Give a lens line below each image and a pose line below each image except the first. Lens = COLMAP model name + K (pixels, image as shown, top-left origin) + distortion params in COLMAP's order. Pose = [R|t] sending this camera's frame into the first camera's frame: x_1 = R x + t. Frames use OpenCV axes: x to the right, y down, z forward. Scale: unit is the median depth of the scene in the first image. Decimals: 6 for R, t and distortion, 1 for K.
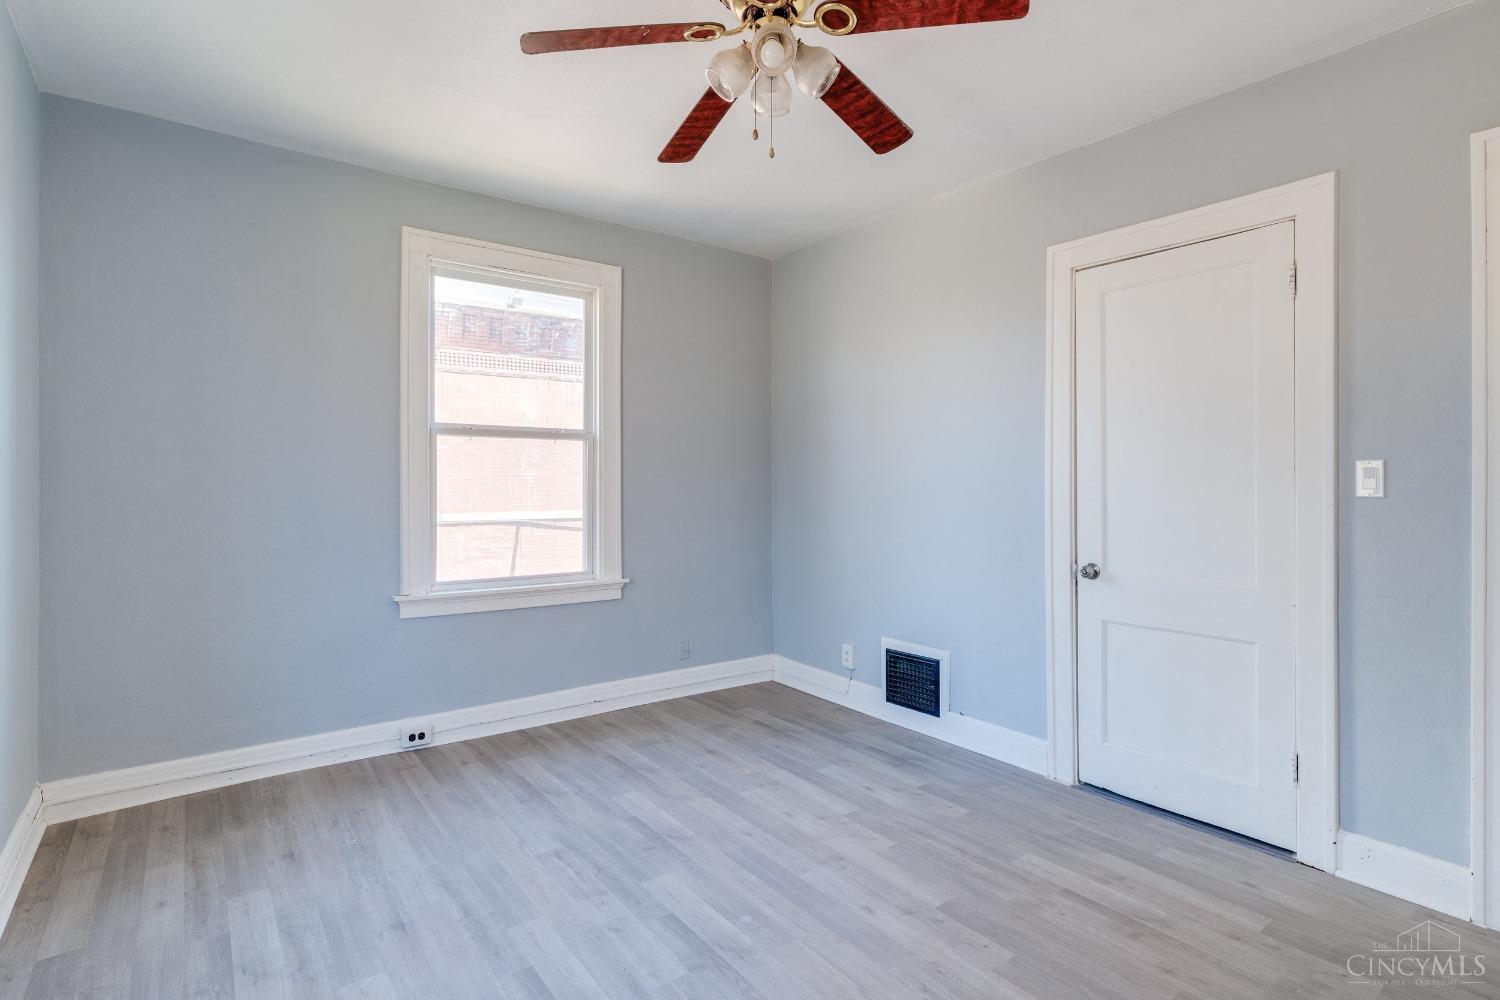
lens RADIAL K [[723.3, 0, 810.2], [0, 723.3, 483.2], [0, 0, 1]] dist [-0.006490, 0.002106]
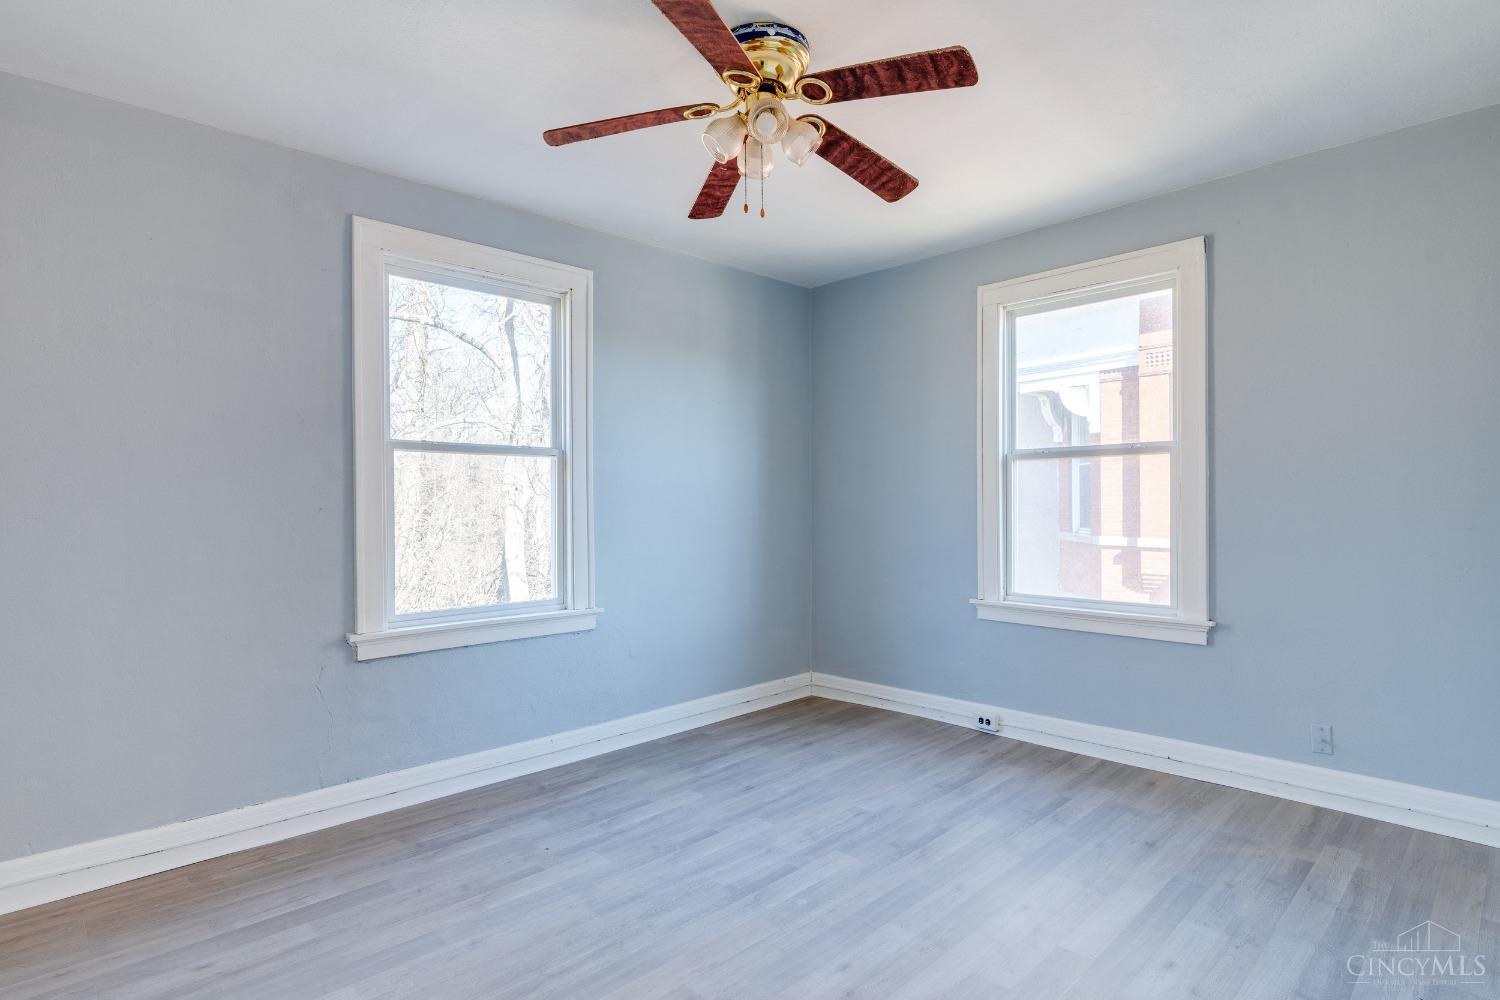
lens RADIAL K [[781.2, 0, 756.6], [0, 781.2, 511.8], [0, 0, 1]] dist [-0.010204, 0.004692]
pose [[0.112489, 0.006420, -0.993632, 0.672595], [0.011221, 0.999907, 0.007731, -0.002416], [0.993590, -0.012019, 0.112407, 0.497465]]
